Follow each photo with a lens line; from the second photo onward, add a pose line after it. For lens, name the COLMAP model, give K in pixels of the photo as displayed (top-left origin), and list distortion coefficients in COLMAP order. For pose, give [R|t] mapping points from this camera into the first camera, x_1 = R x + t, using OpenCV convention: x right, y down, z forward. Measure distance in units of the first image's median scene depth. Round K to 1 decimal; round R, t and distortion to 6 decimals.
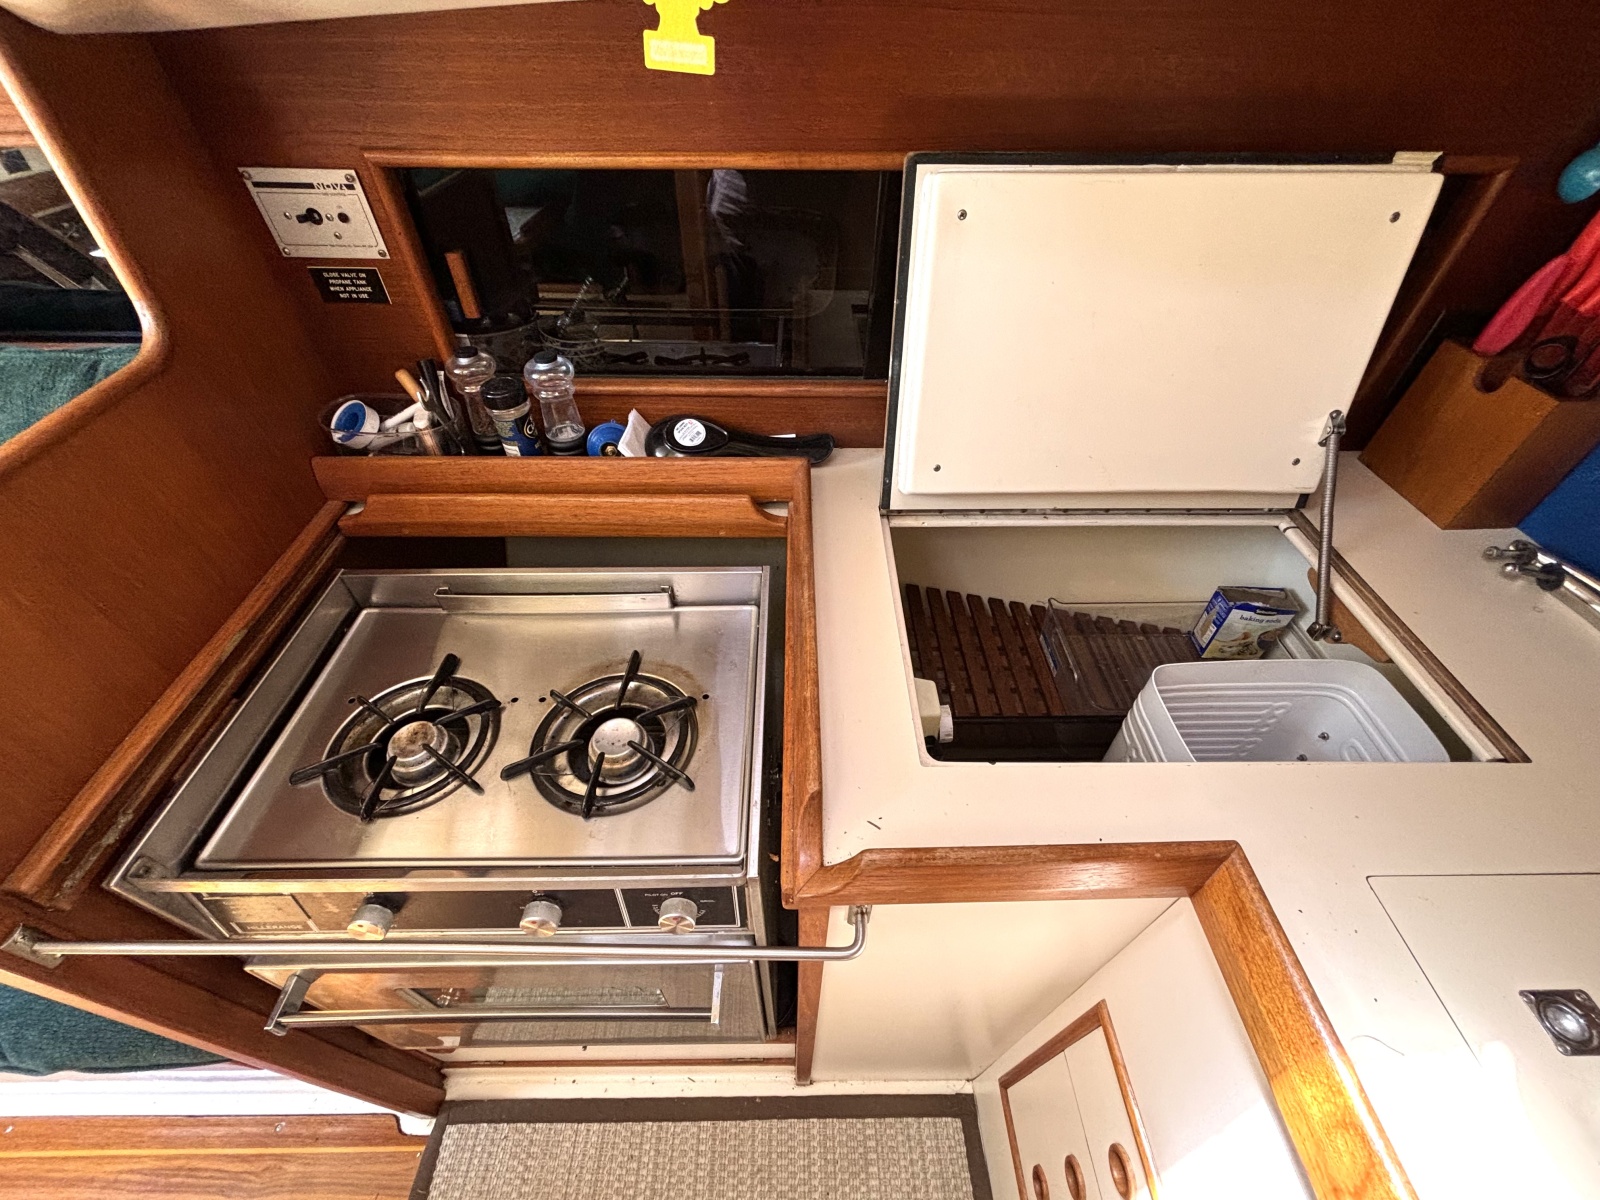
lens RADIAL K [[646.6, 0, 798.9], [0, 646.6, 610.0], [0, 0, 1]] dist [0.001728, 0.000079]
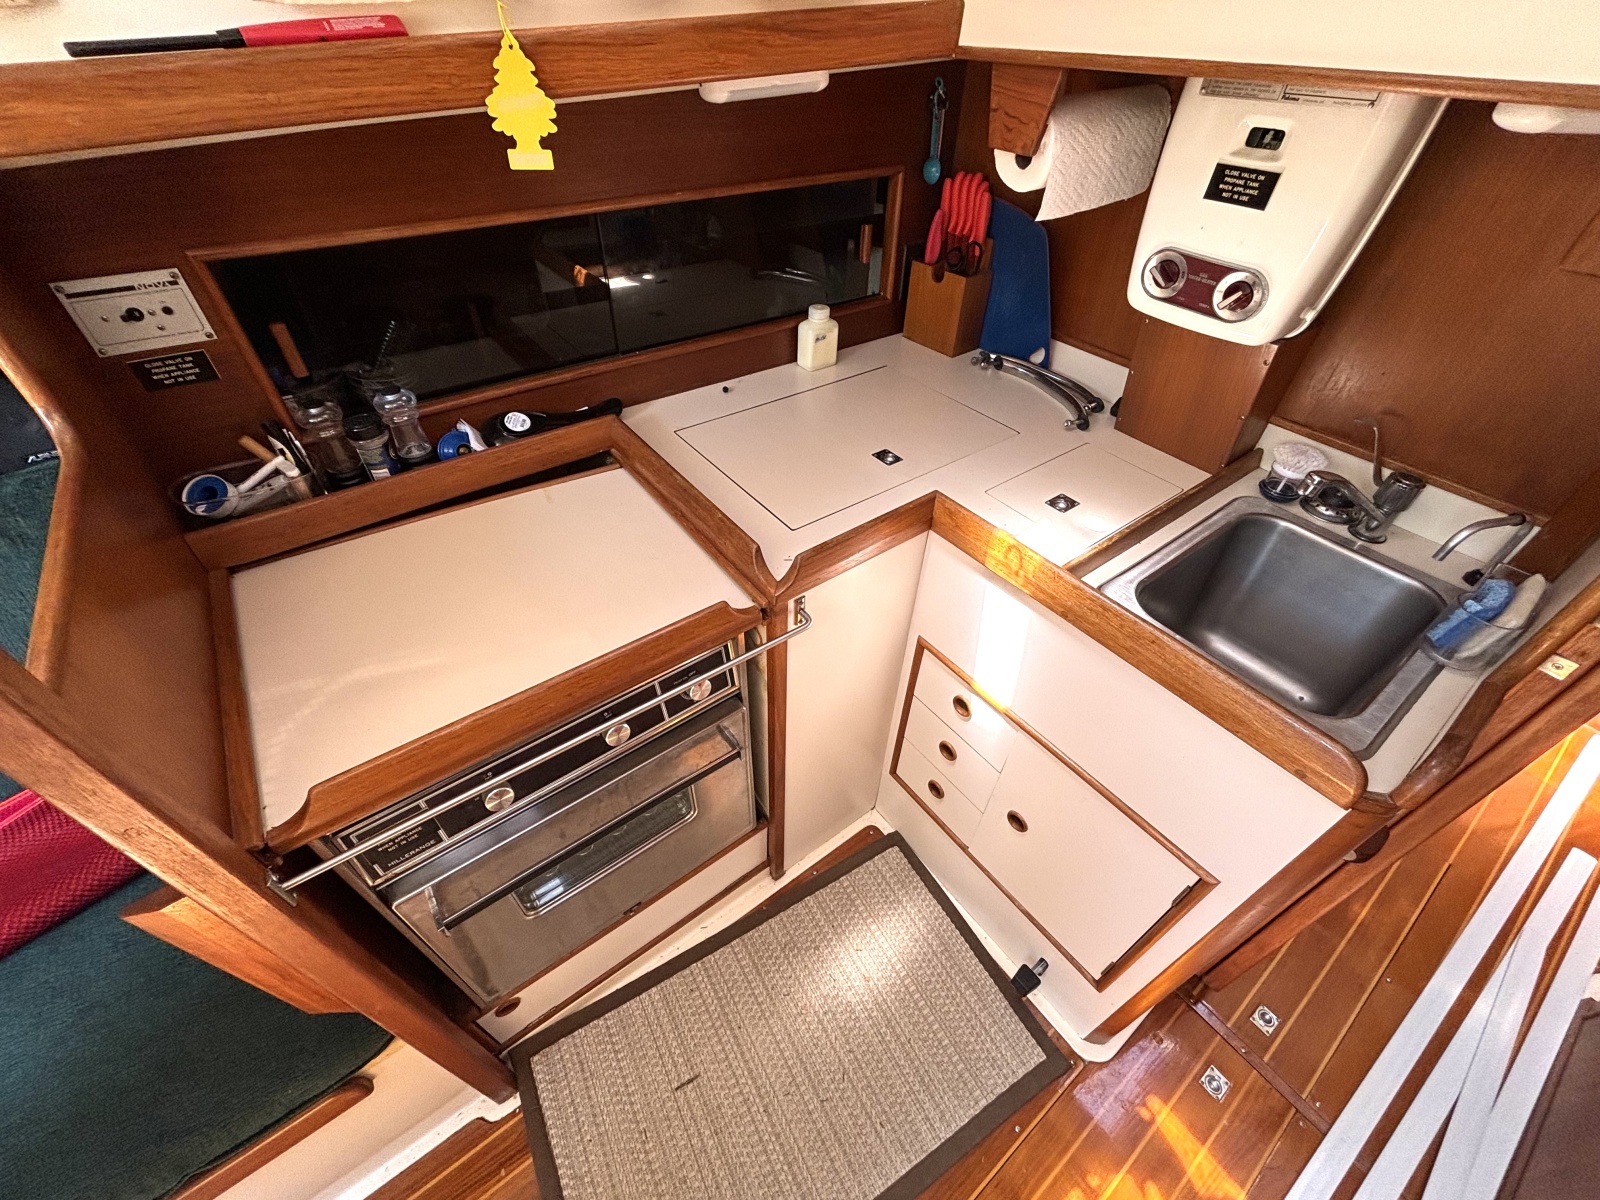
lens RADIAL K [[646.6, 0, 798.9], [0, 646.6, 610.0], [0, 0, 1]] dist [0.001728, 0.000079]
pose [[0.806530, -0.397208, 0.437877, -0.485346], [0.408444, 0.909857, 0.073033, 0.231938], [-0.427414, 0.119945, 0.896064, -0.411851]]
